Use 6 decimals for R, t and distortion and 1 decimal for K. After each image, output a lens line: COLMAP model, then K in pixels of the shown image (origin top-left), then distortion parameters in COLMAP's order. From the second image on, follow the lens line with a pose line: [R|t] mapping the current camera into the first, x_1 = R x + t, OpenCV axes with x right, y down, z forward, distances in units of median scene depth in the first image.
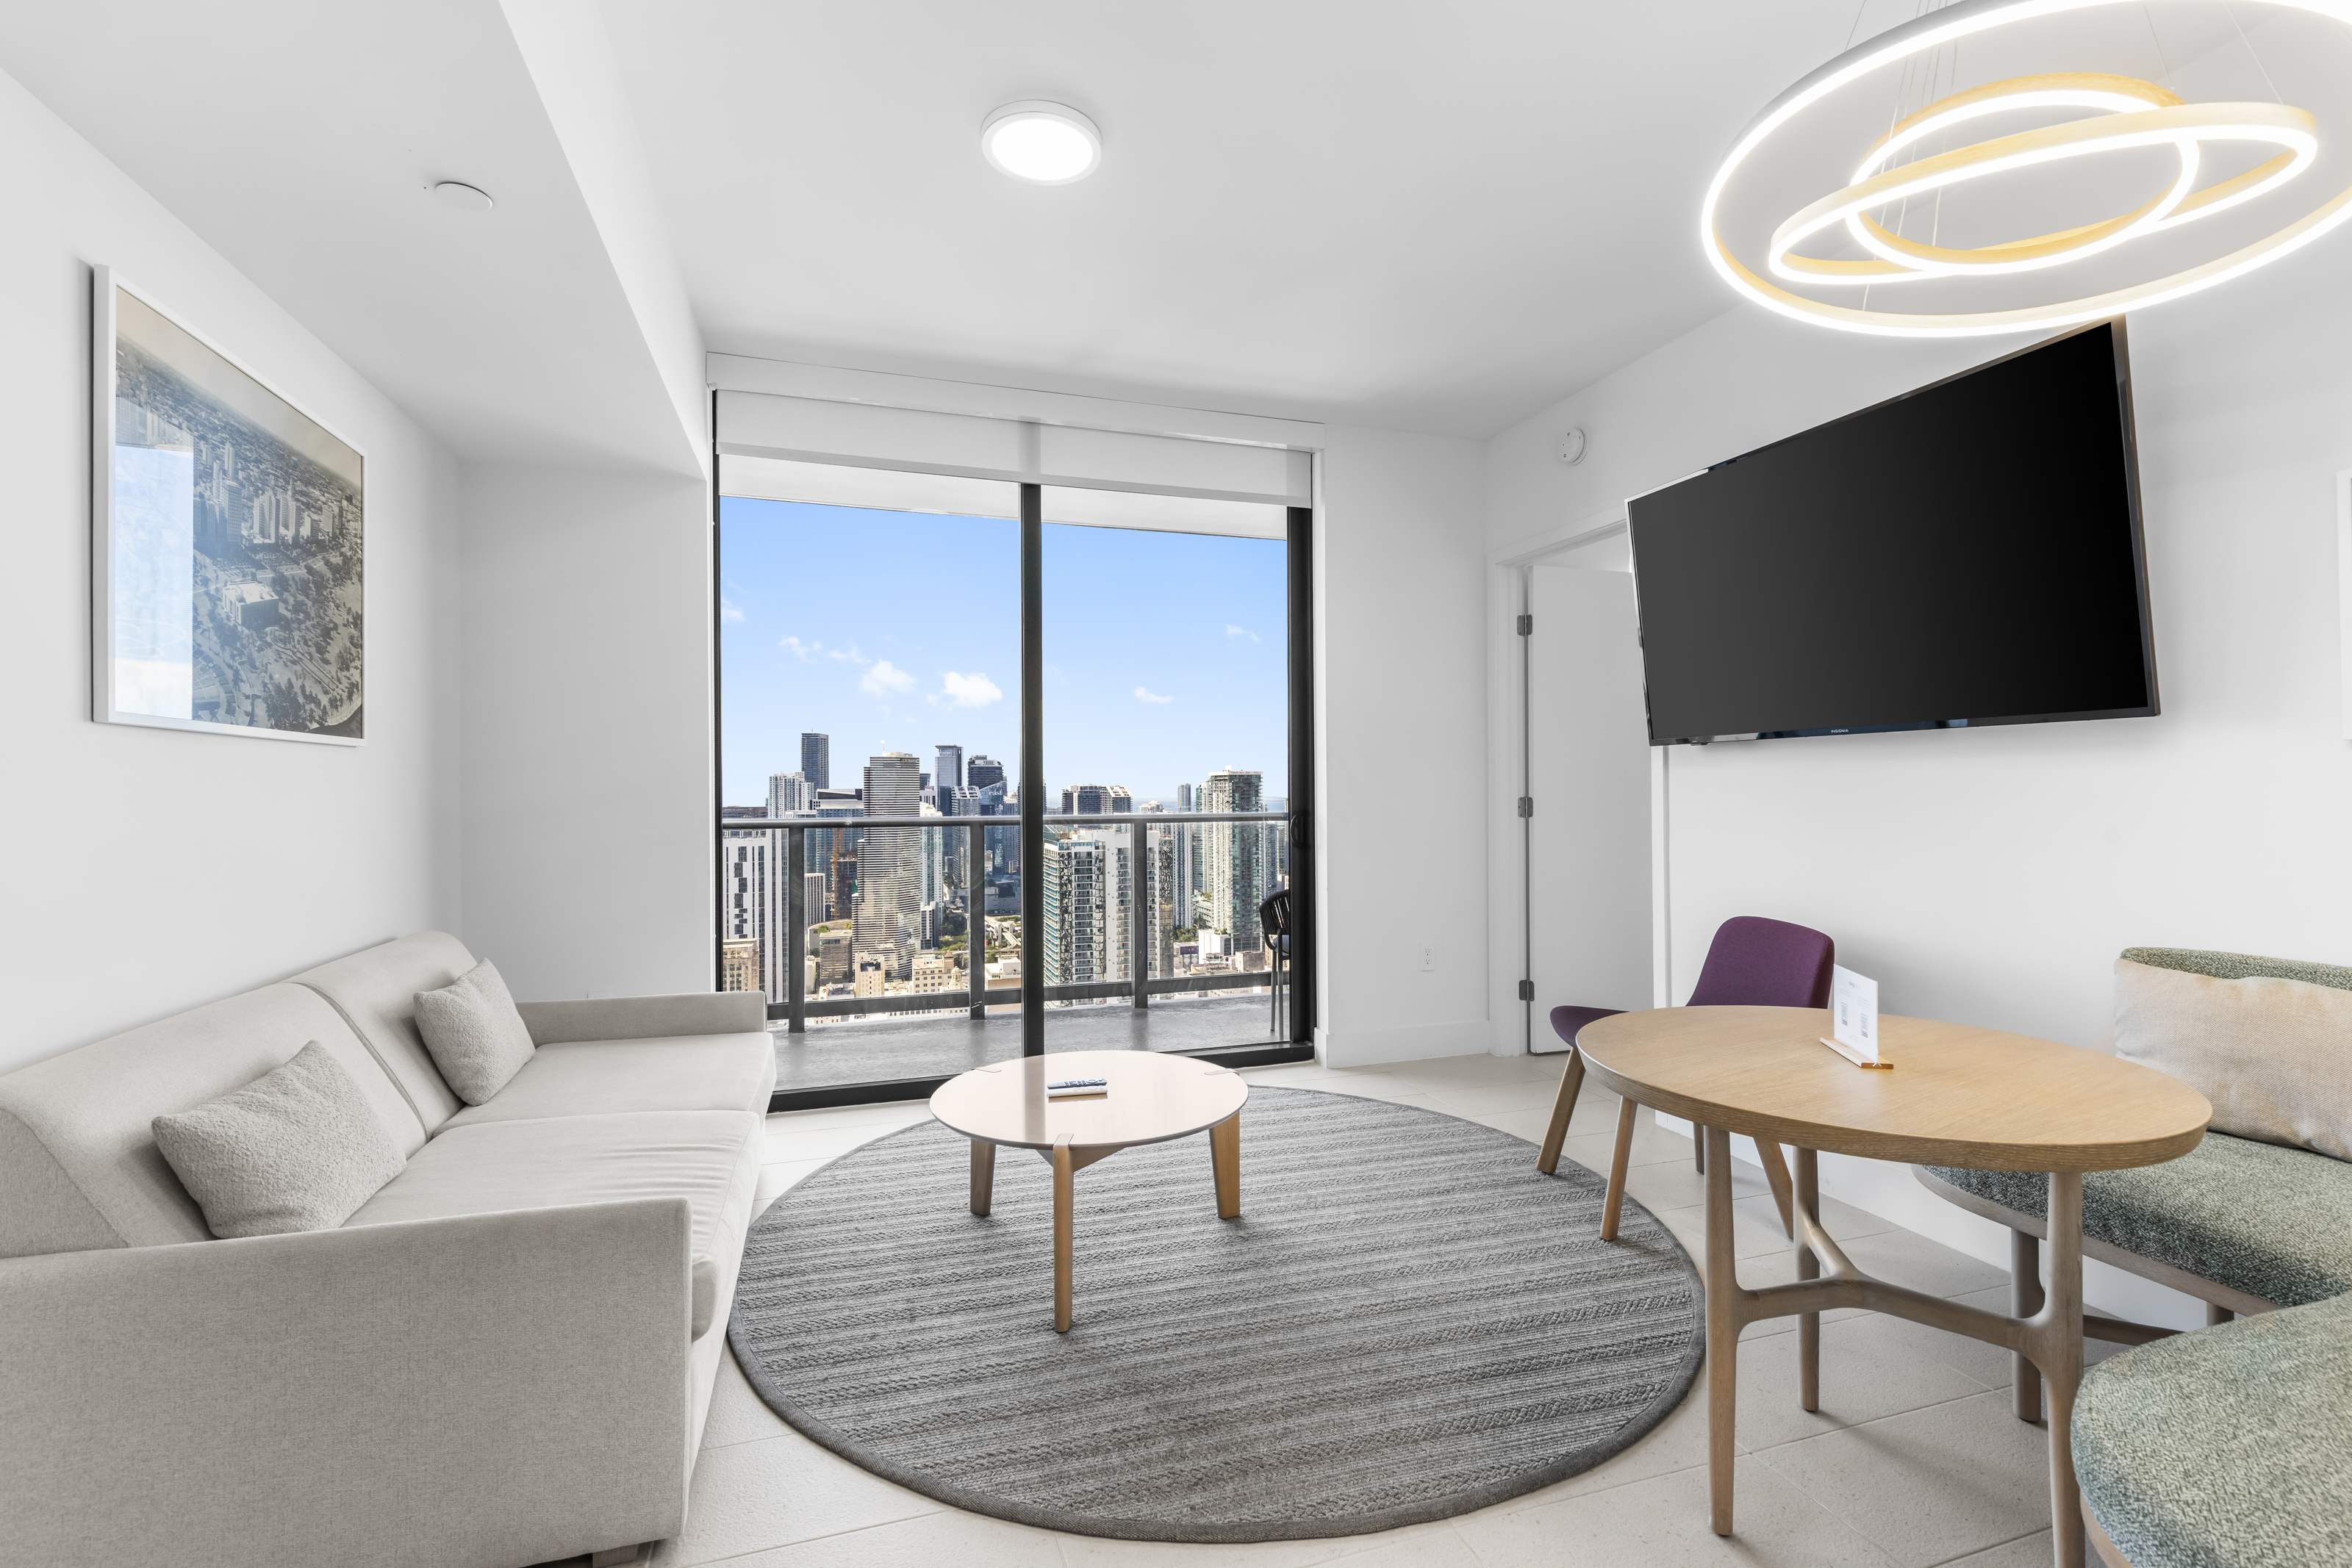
lens RADIAL K [[1058.7, 0, 1179.4], [0, 1058.7, 793.6], [0, 0, 1]] dist [0.001384, -0.000332]
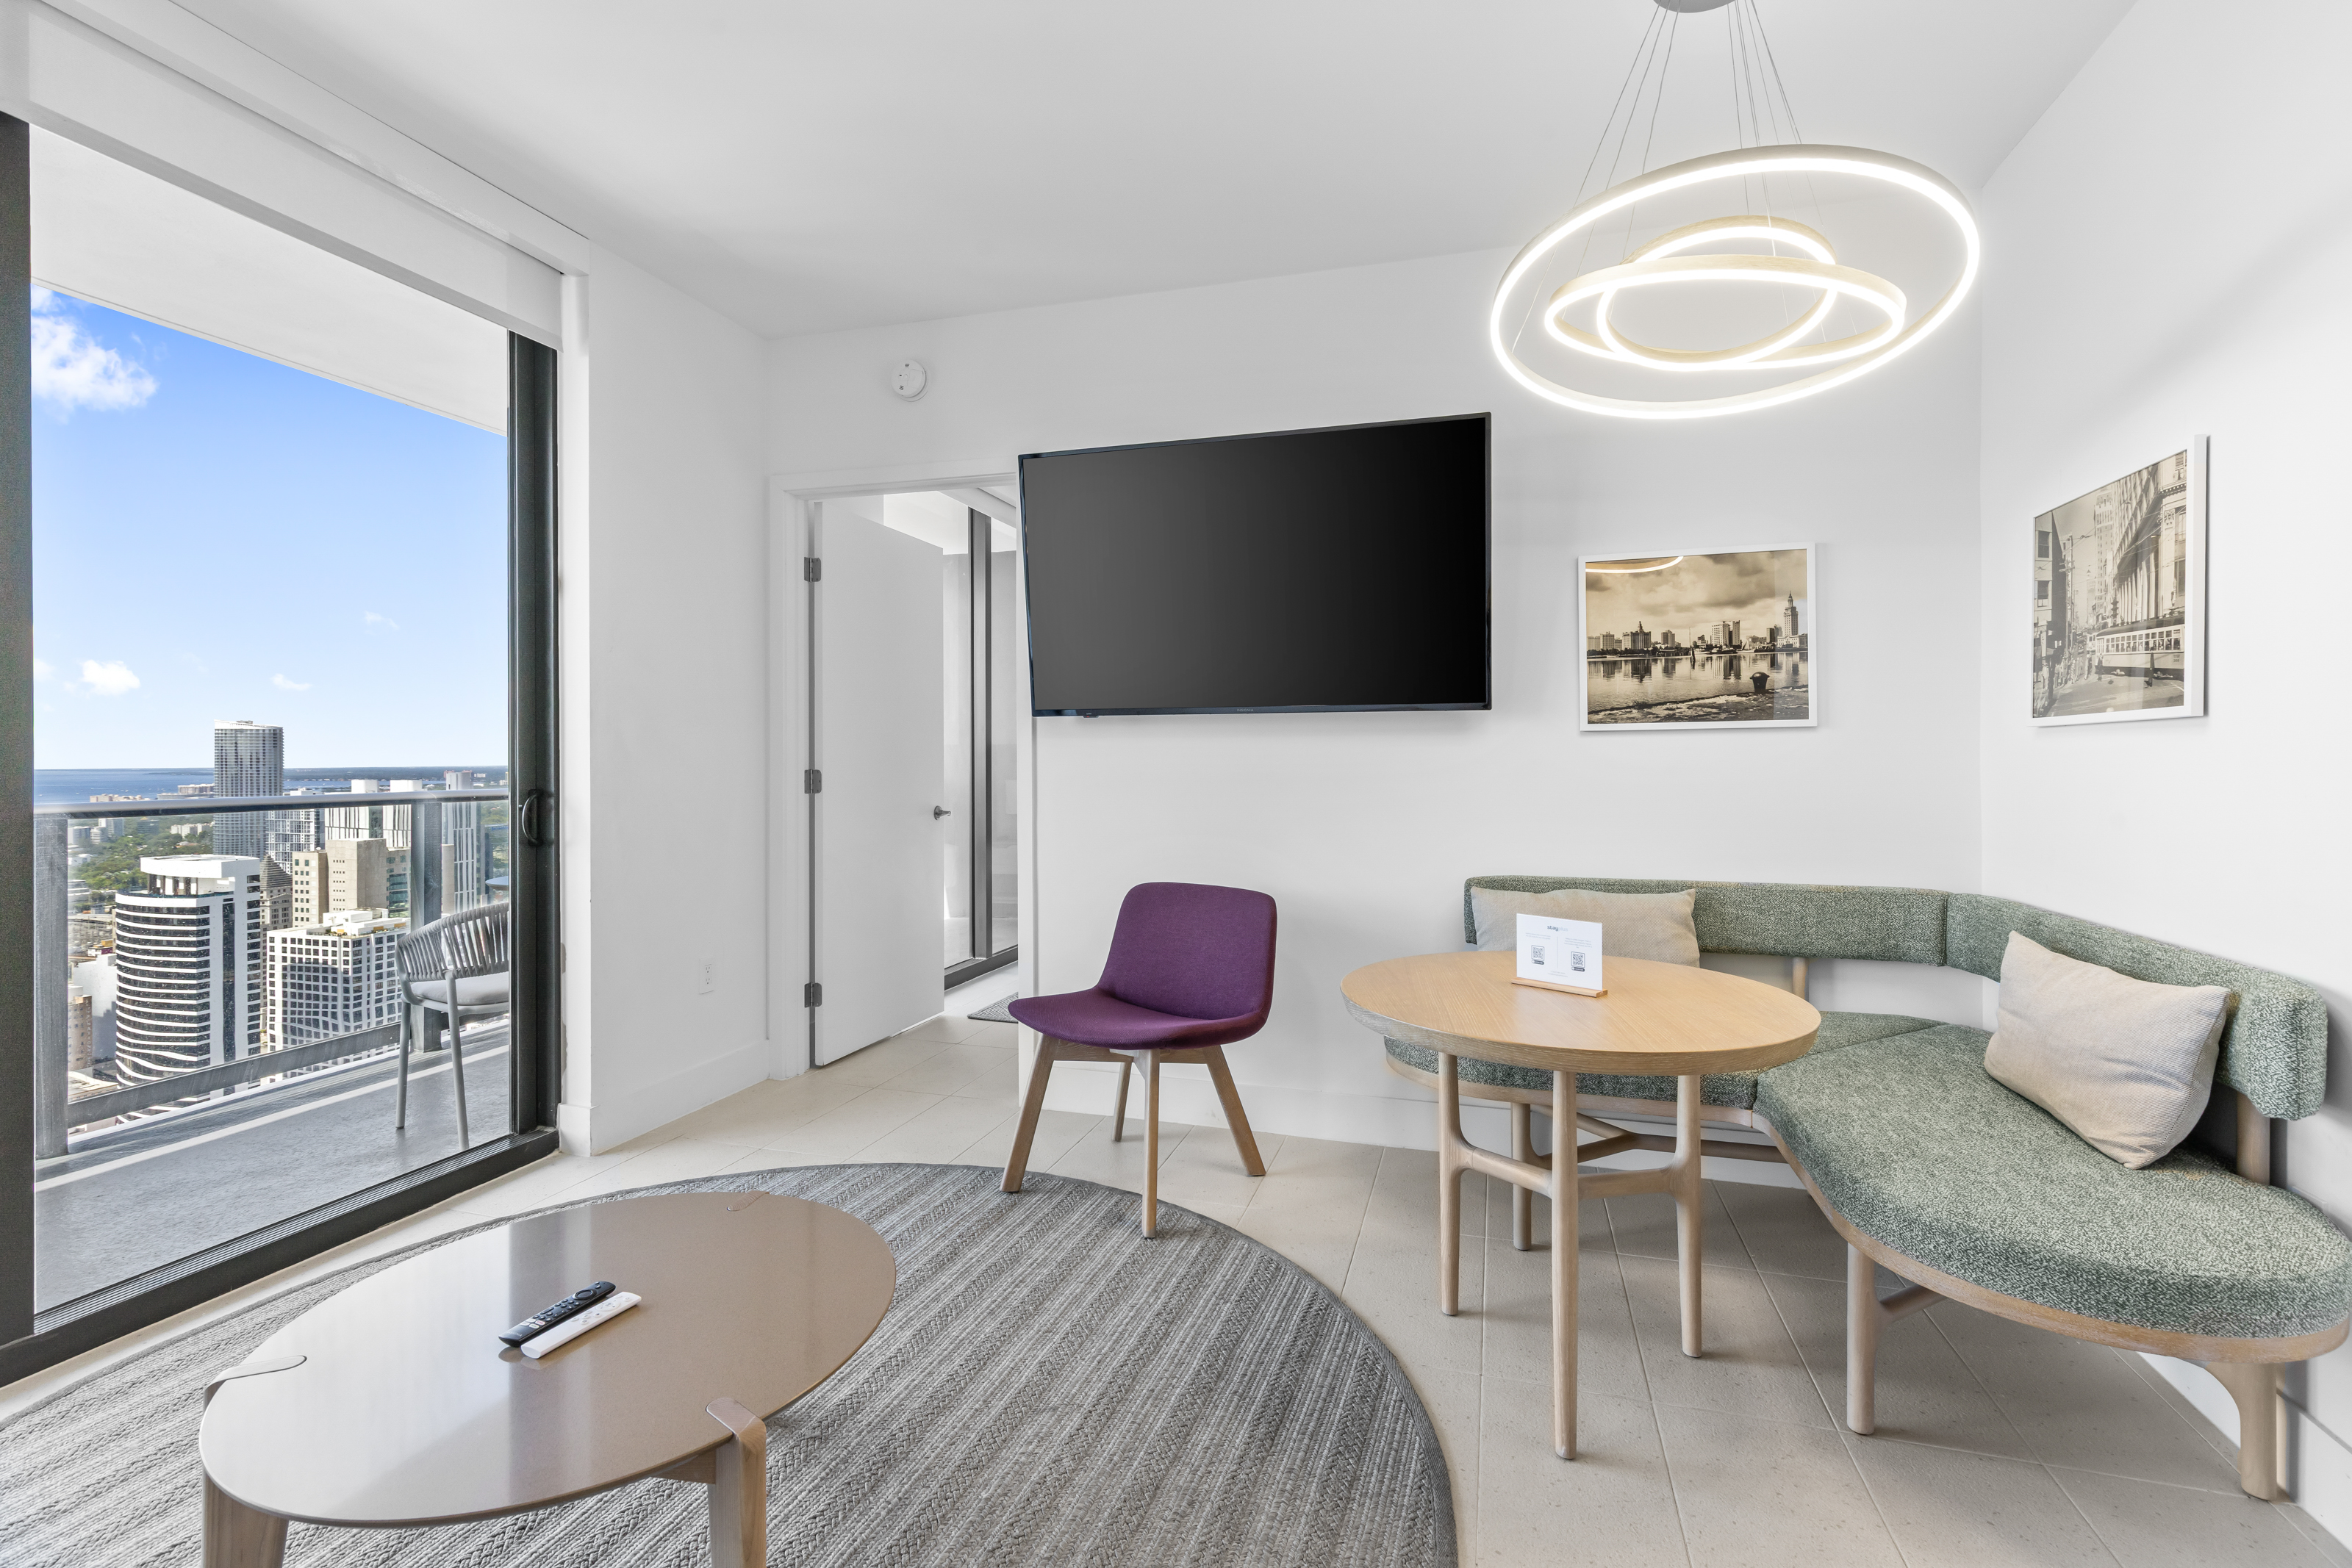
lens RADIAL K [[1067.2, 0, 1193.0], [0, 1067.2, 764.5], [0, 0, 1]] dist [0.006604, -0.000705]
pose [[0.558495, 0.000621, 0.829507, -0.353256], [0.000634, 0.999999, -0.001176, 0.000159], [-0.829507, 0.001183, 0.558494, 0.419173]]
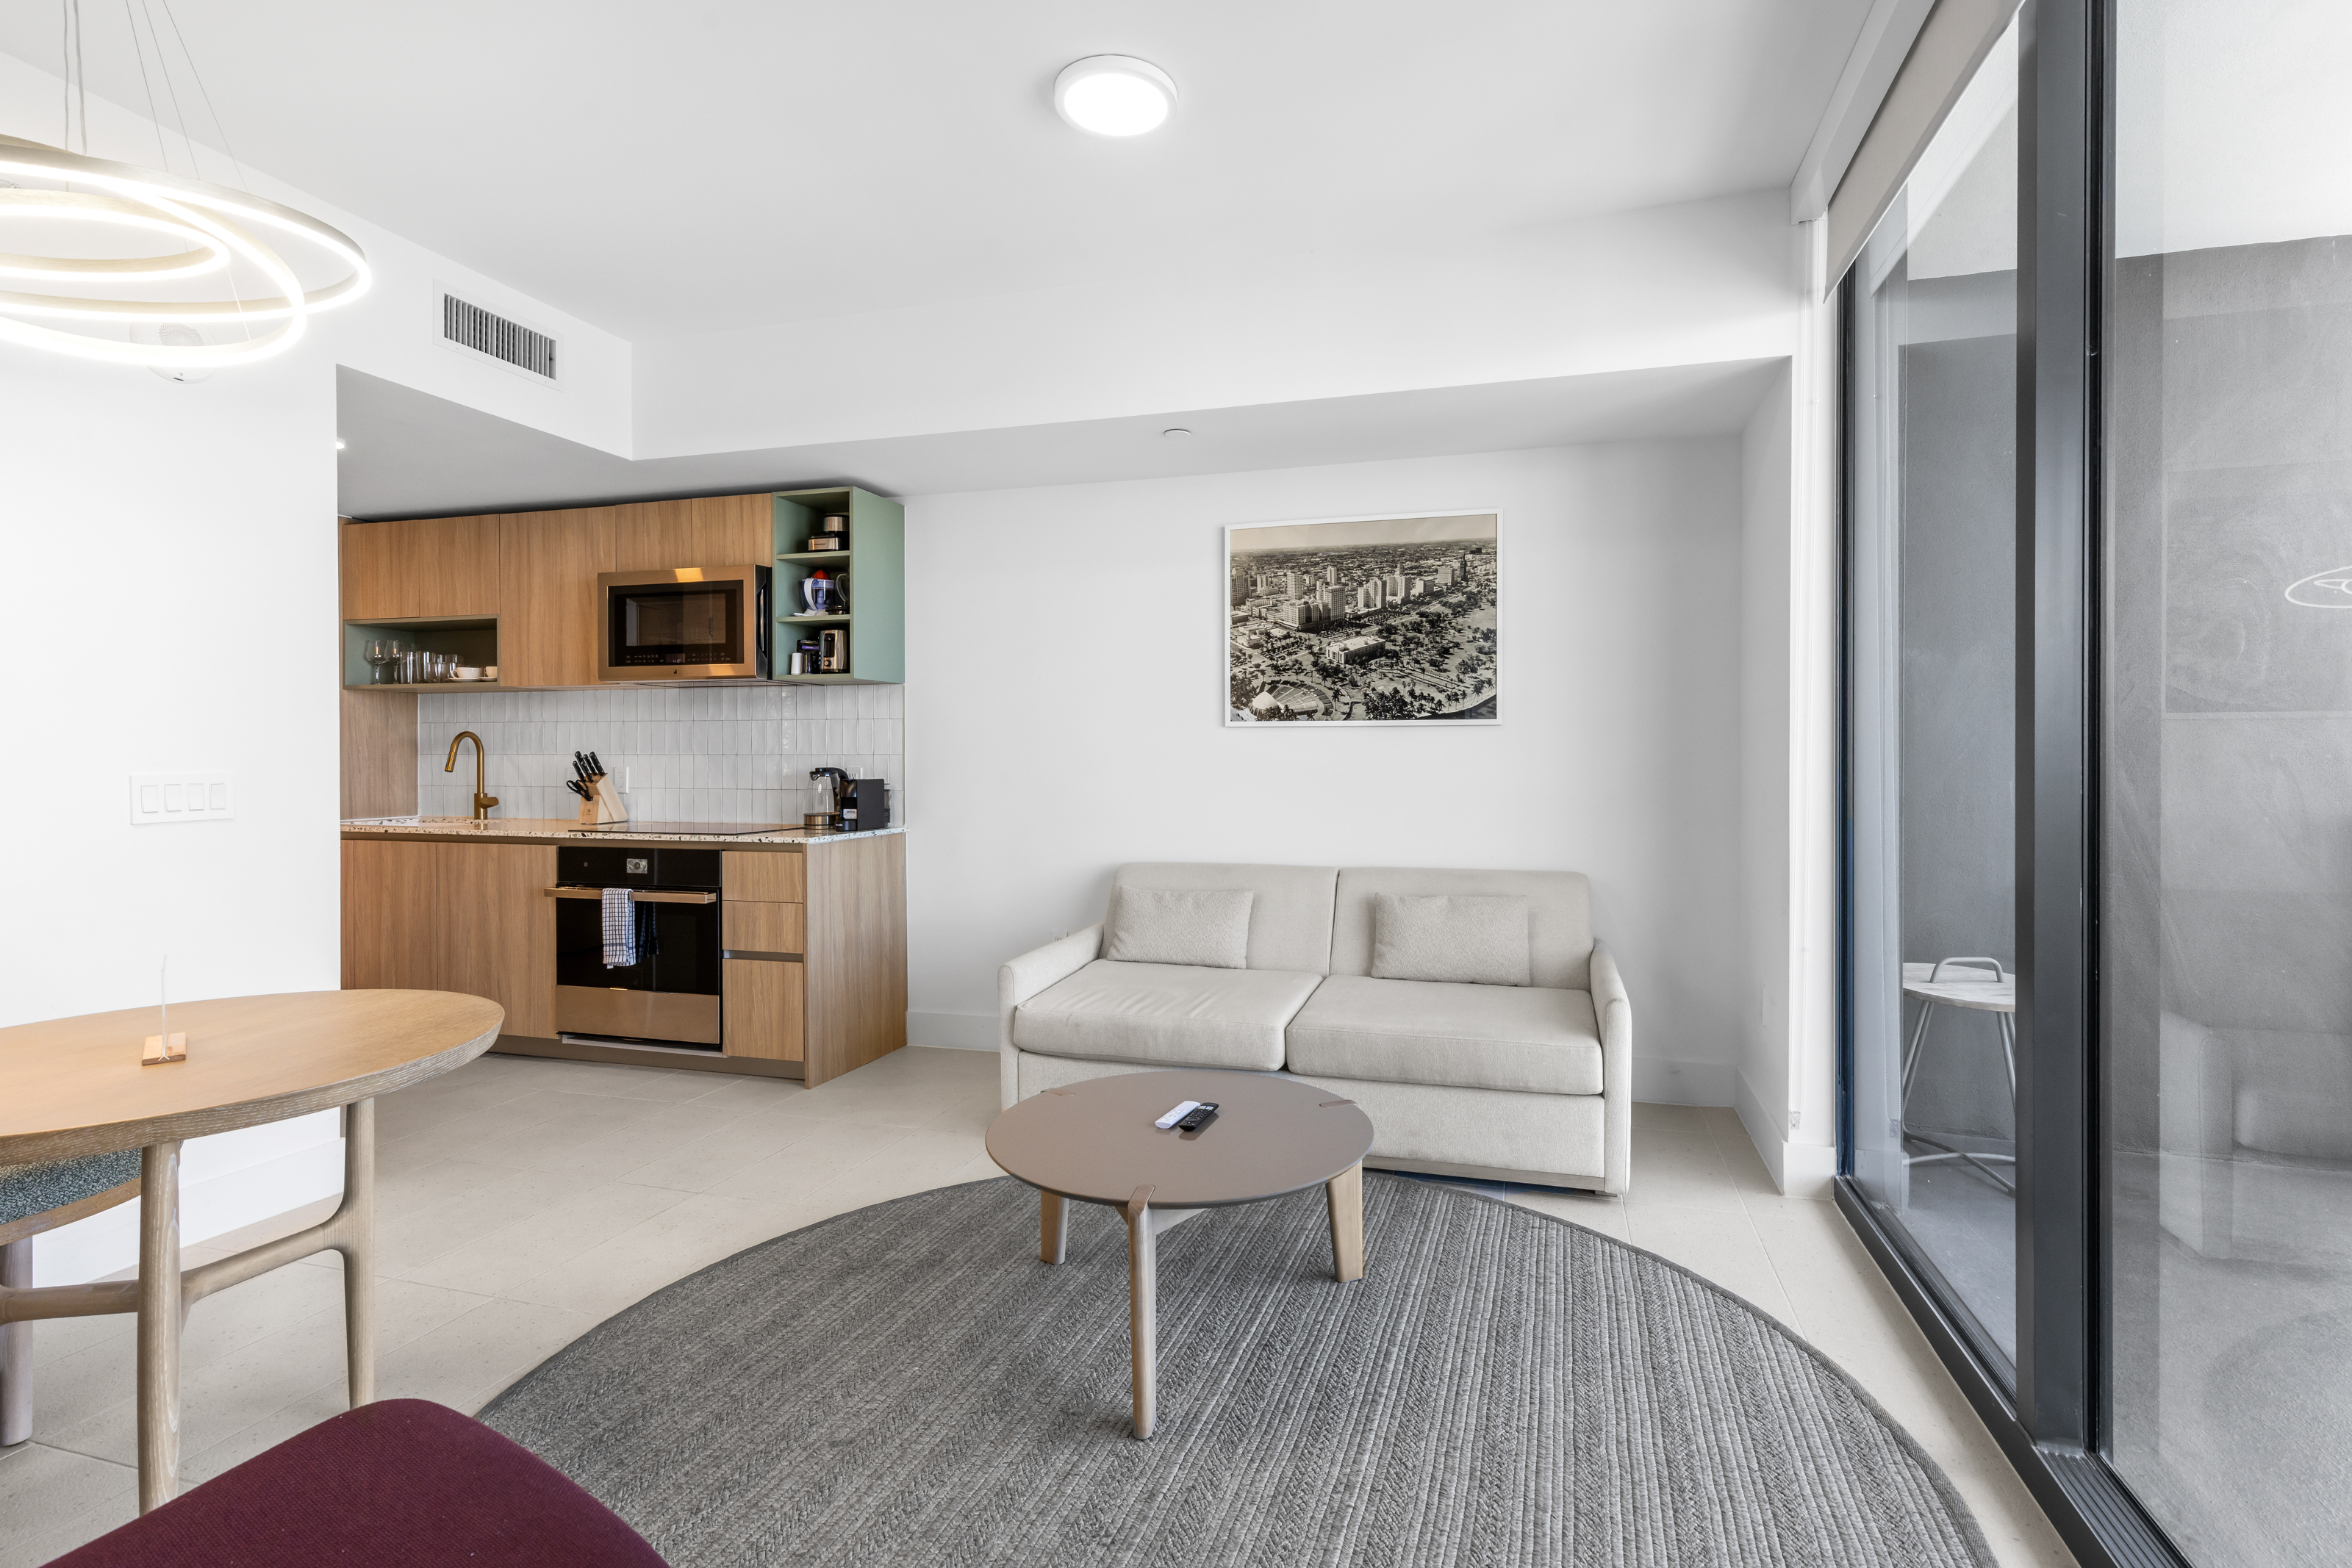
lens RADIAL K [[1070.9, 0, 1227.7], [0, 1070.9, 765.5], [0, 0, 1]] dist [0.000275, 0.000608]
pose [[-0.549330, 0.011233, -0.835530, 0.567435], [-0.000009, 0.999910, 0.013449, -0.009692], [0.835606, 0.007395, -0.549280, 1.424366]]
